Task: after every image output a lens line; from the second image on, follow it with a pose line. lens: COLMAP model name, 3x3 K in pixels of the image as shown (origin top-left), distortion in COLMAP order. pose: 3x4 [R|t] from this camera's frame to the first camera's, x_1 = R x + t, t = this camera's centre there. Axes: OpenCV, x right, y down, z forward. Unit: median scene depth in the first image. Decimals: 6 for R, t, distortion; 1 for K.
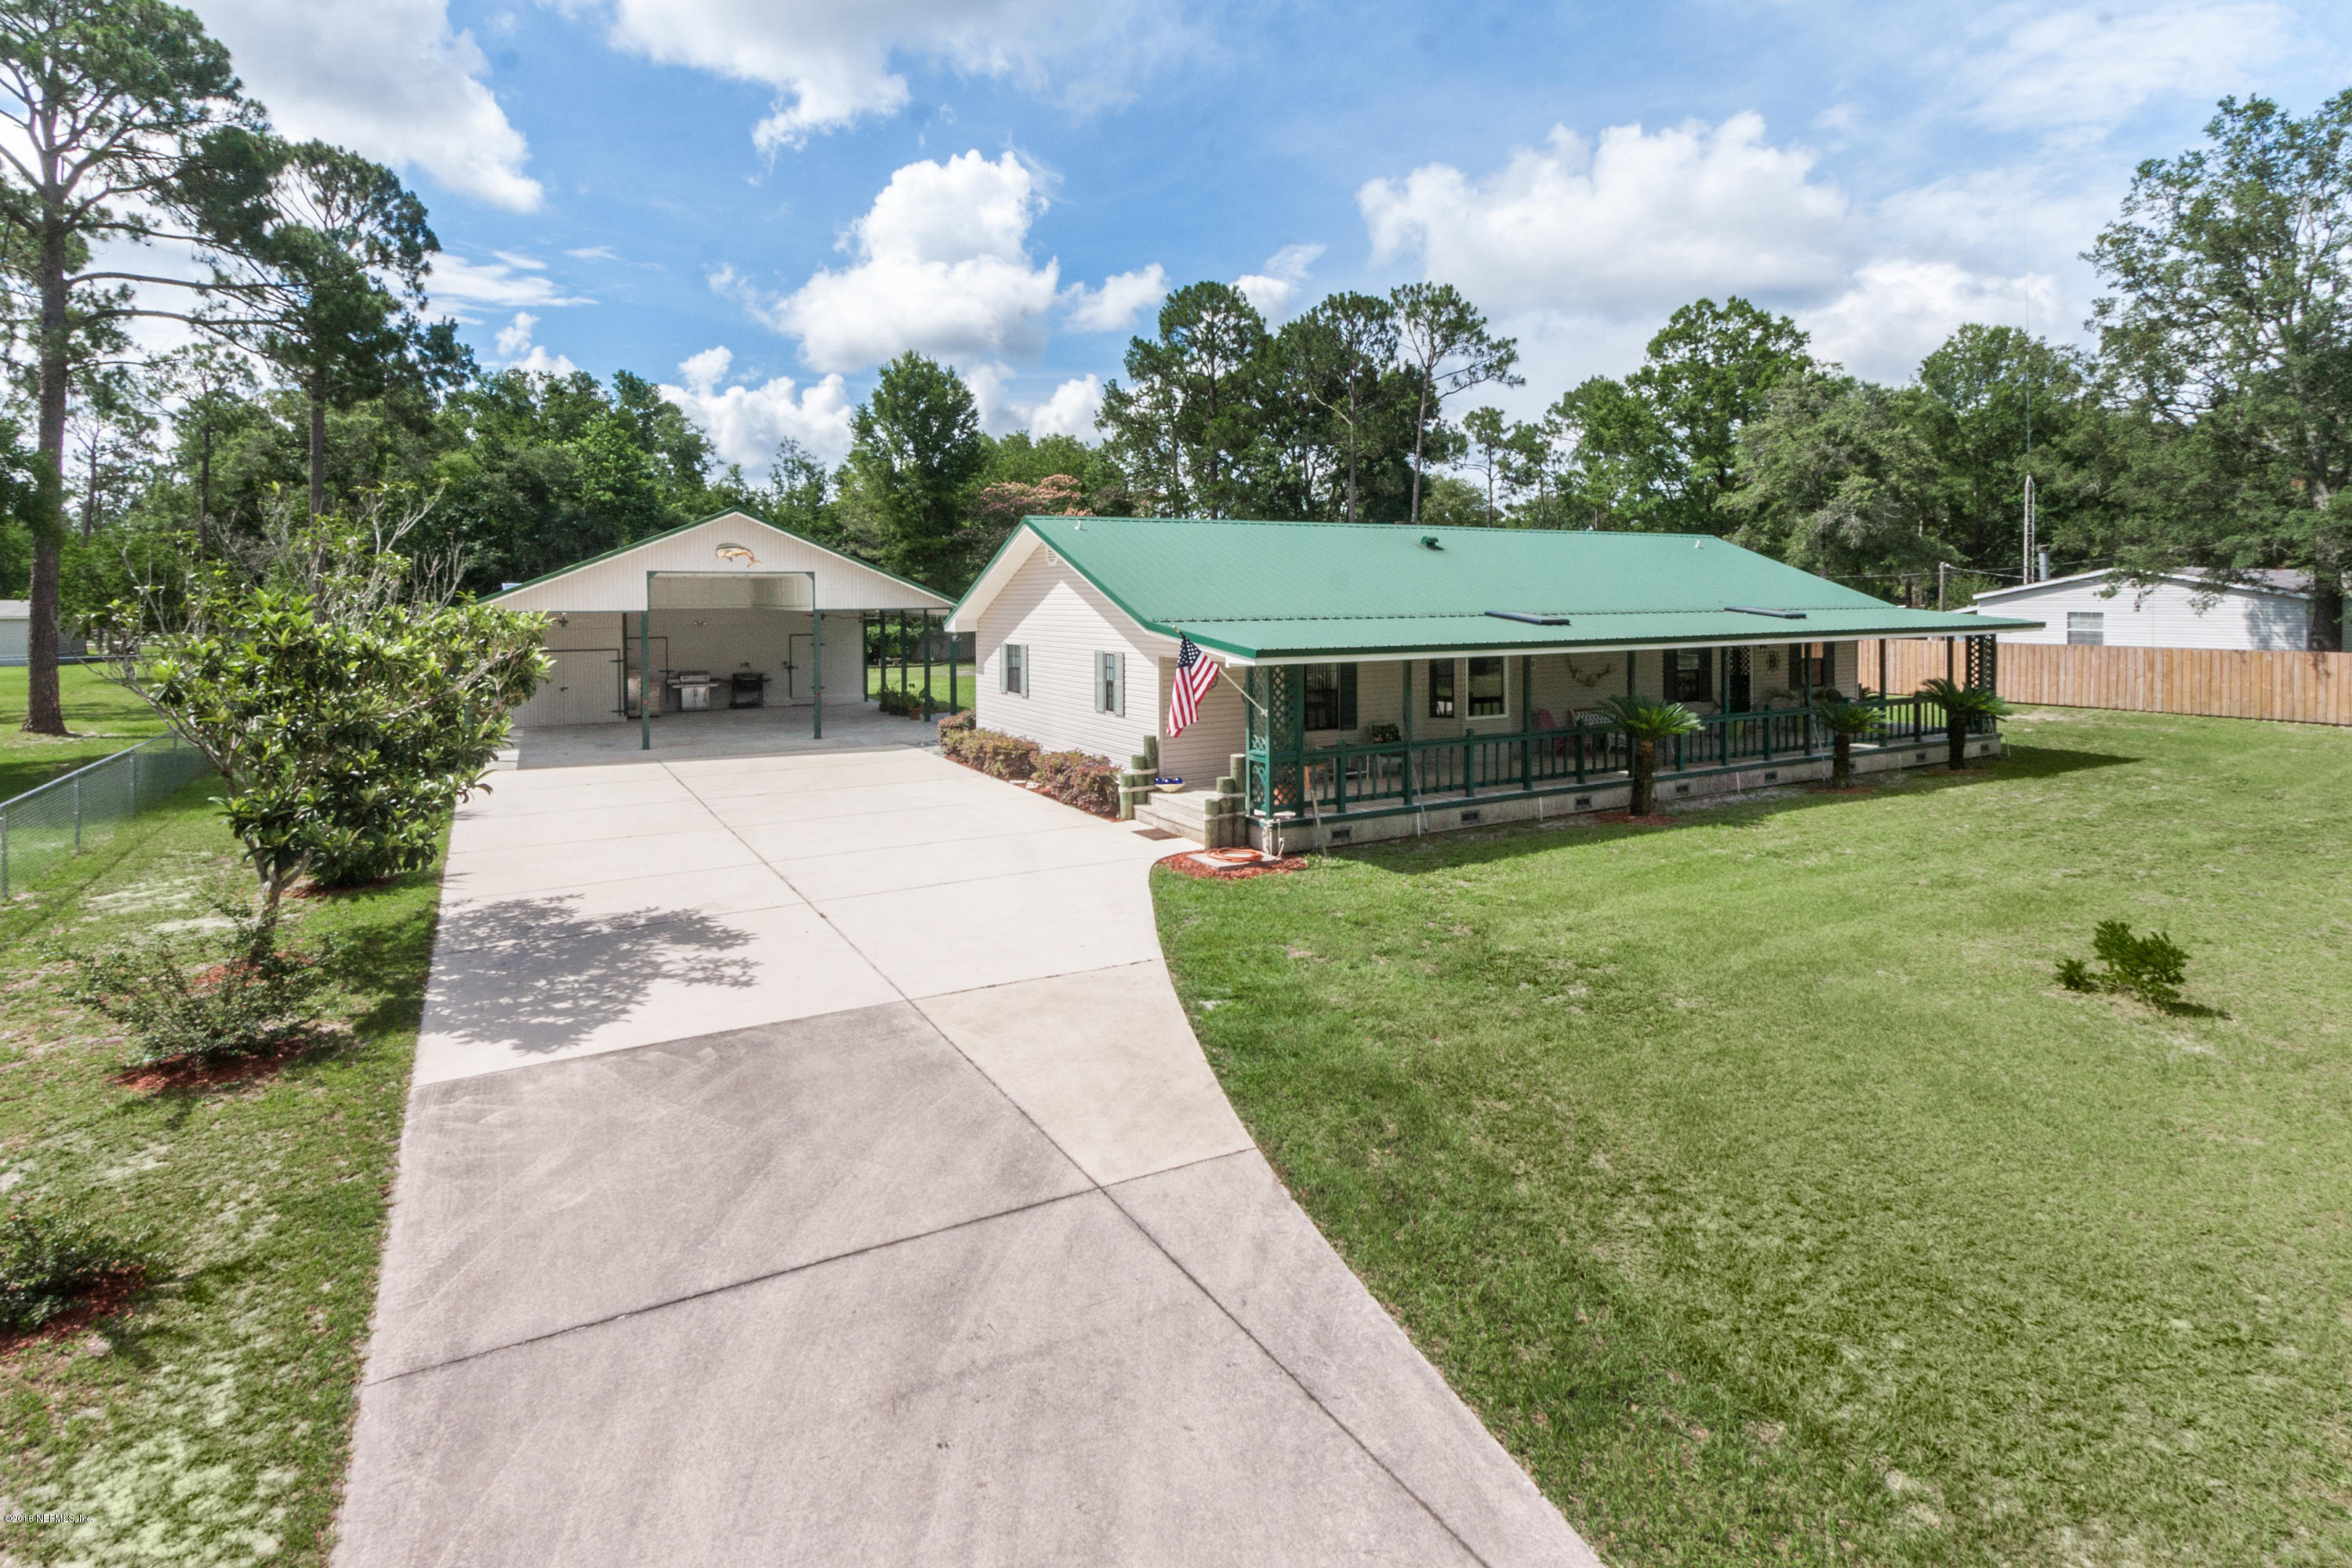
lens RADIAL K [[1218.0, 0, 1163.0], [0, 1218.0, 624.6], [0, 0, 1]] dist [-0.000691, -0.000020]
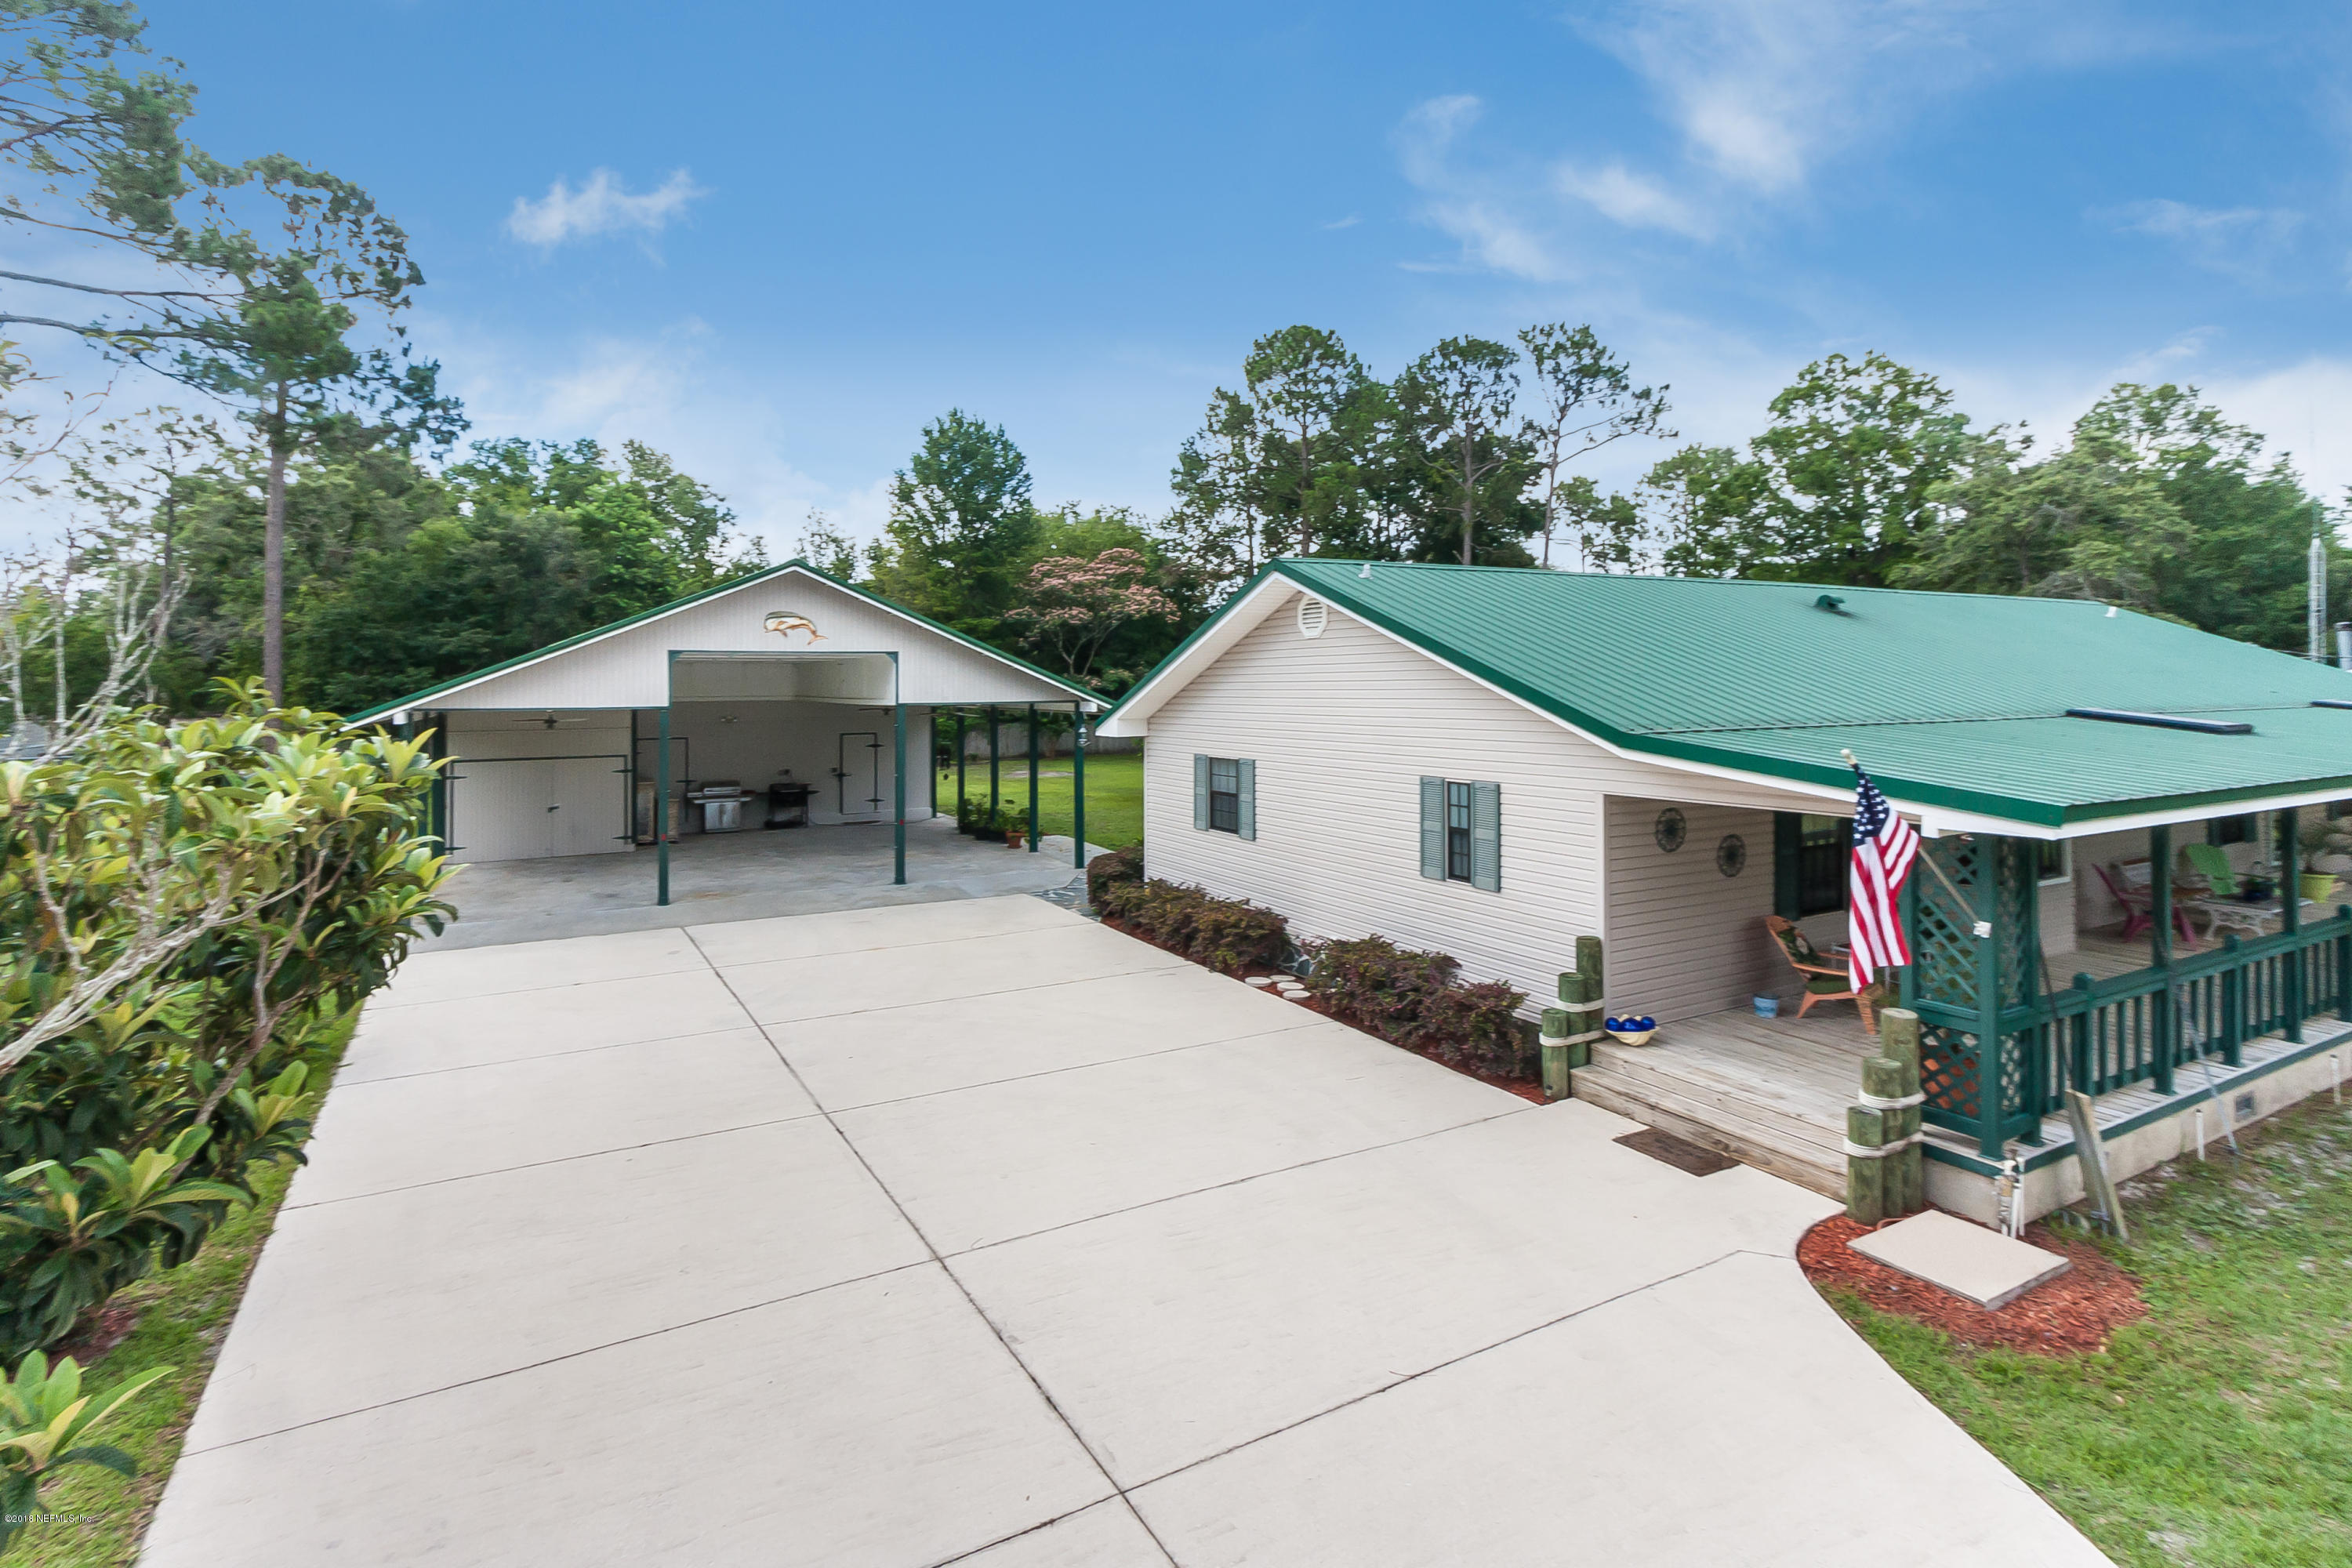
lens RADIAL K [[1218.0, 0, 1149.8], [0, 1218.0, 677.4], [0, 0, 1]] dist [-0.000691, -0.000020]
pose [[0.999917, -0.000797, -0.012829, -0.061853], [0.000418, 0.999566, -0.029462, -0.003173], [0.012847, 0.029454, 0.999484, 0.136502]]
